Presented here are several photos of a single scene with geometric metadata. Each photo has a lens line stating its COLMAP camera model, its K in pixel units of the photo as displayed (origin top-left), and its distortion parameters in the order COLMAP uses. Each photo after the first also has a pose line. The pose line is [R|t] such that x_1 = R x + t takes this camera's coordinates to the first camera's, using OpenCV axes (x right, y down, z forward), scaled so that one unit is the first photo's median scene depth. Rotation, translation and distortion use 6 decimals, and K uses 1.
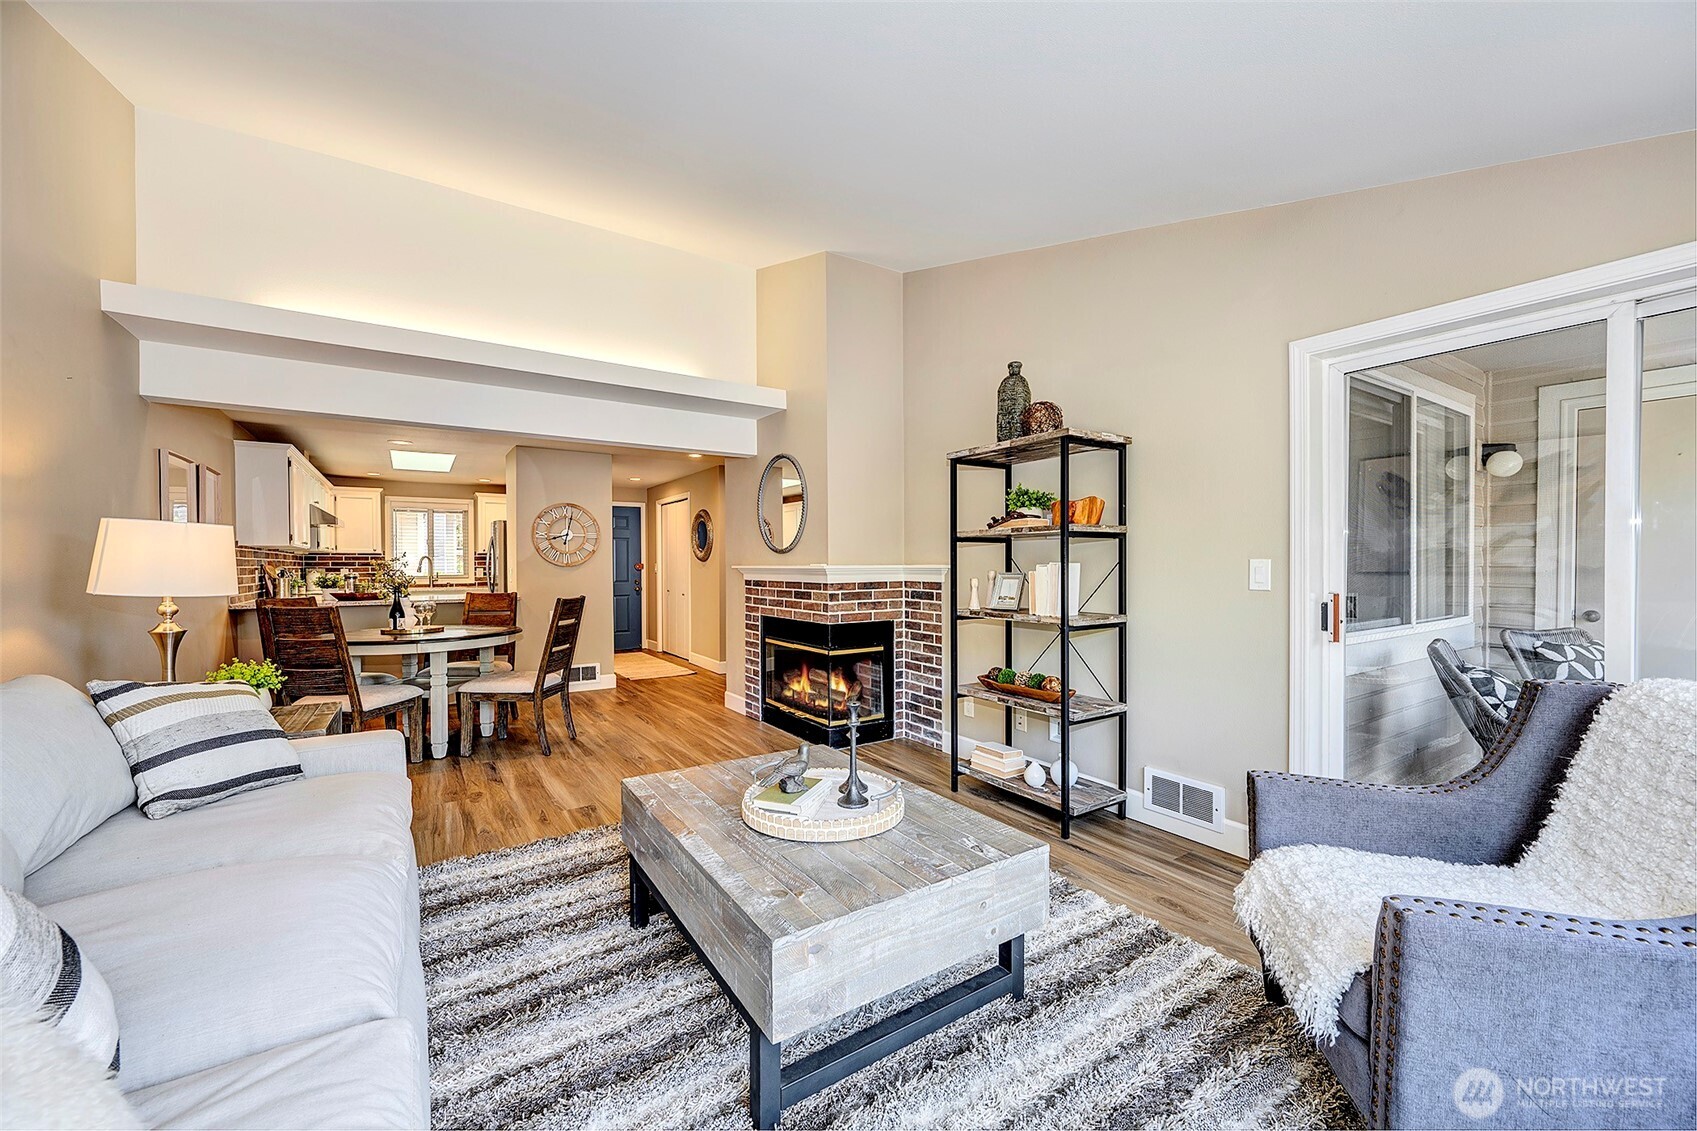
lens RADIAL K [[661.0, 0, 843.6], [0, 661.0, 571.5], [0, 0, 1]] dist [-0.000646, 0.000351]
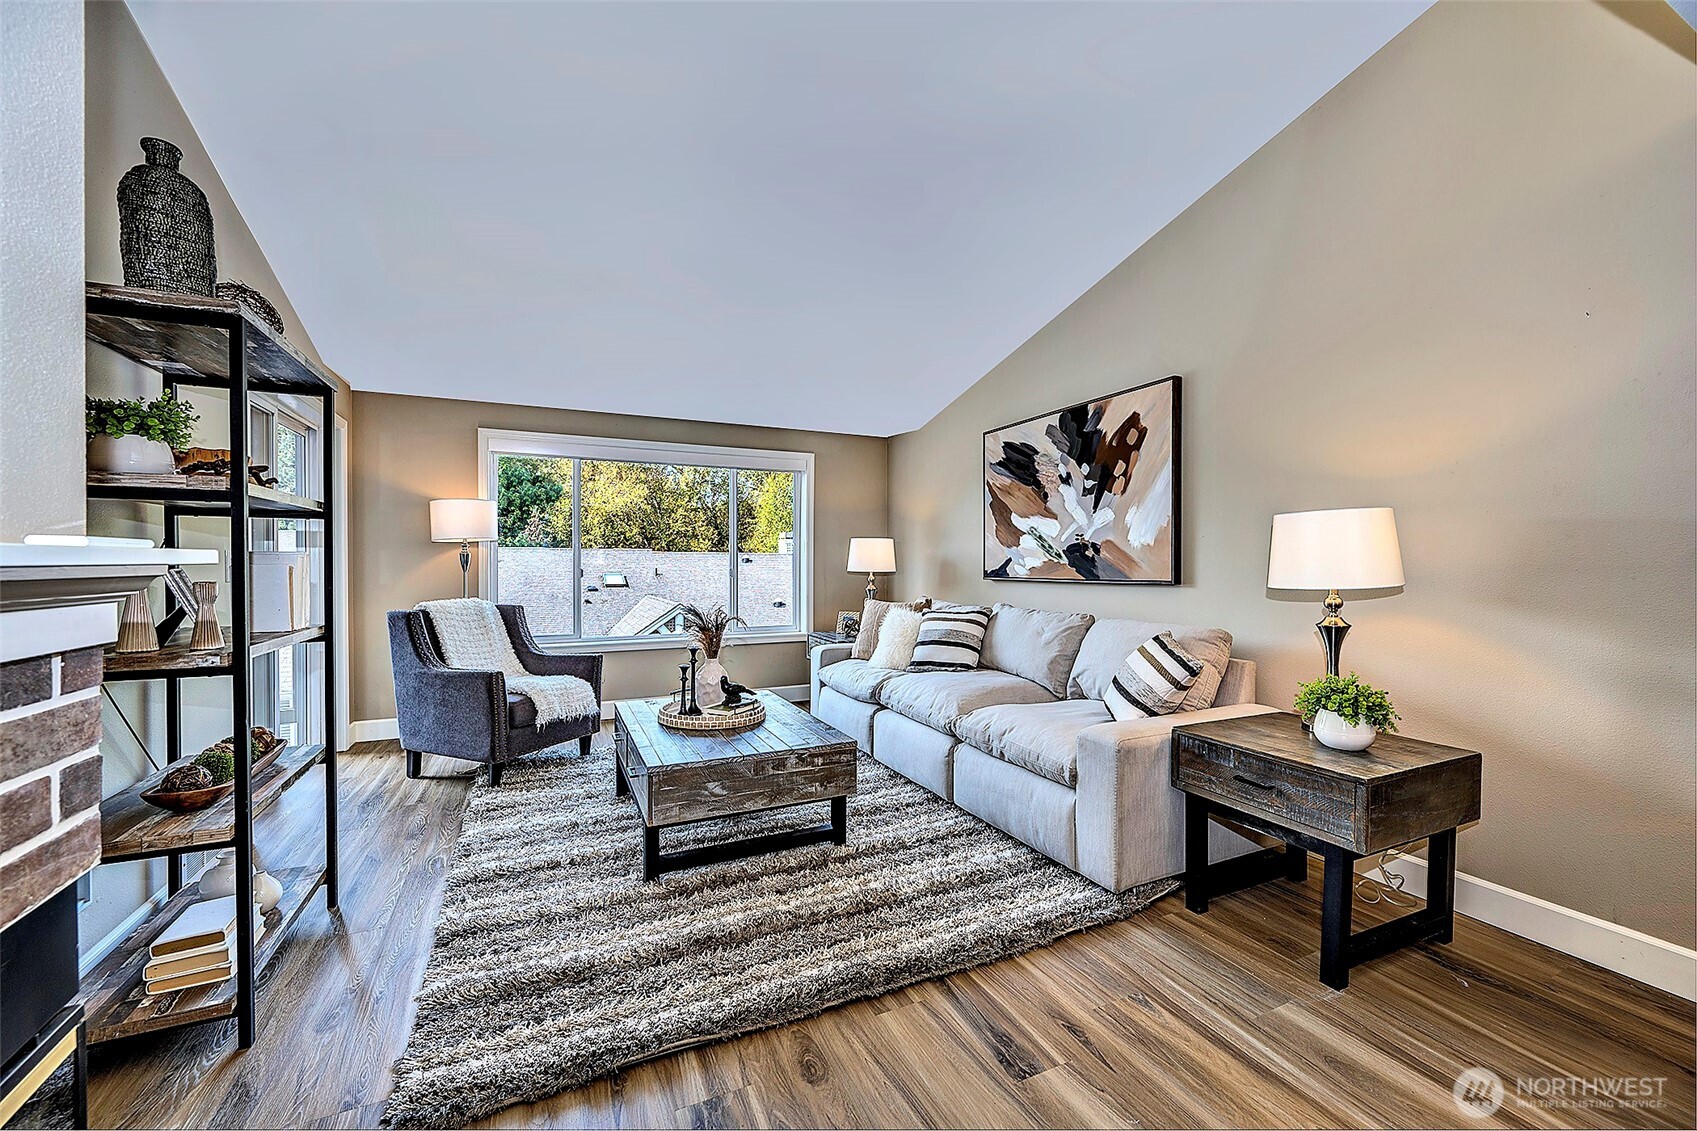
lens RADIAL K [[661.0, 0, 849.8], [0, 661.0, 567.4], [0, 0, 1]] dist [-0.000646, 0.000351]
pose [[-0.990303, -0.001381, 0.138919, -0.455029], [0.001675, 0.999759, 0.021882, -0.014742], [-0.138916, 0.021903, -0.990062, 2.024628]]
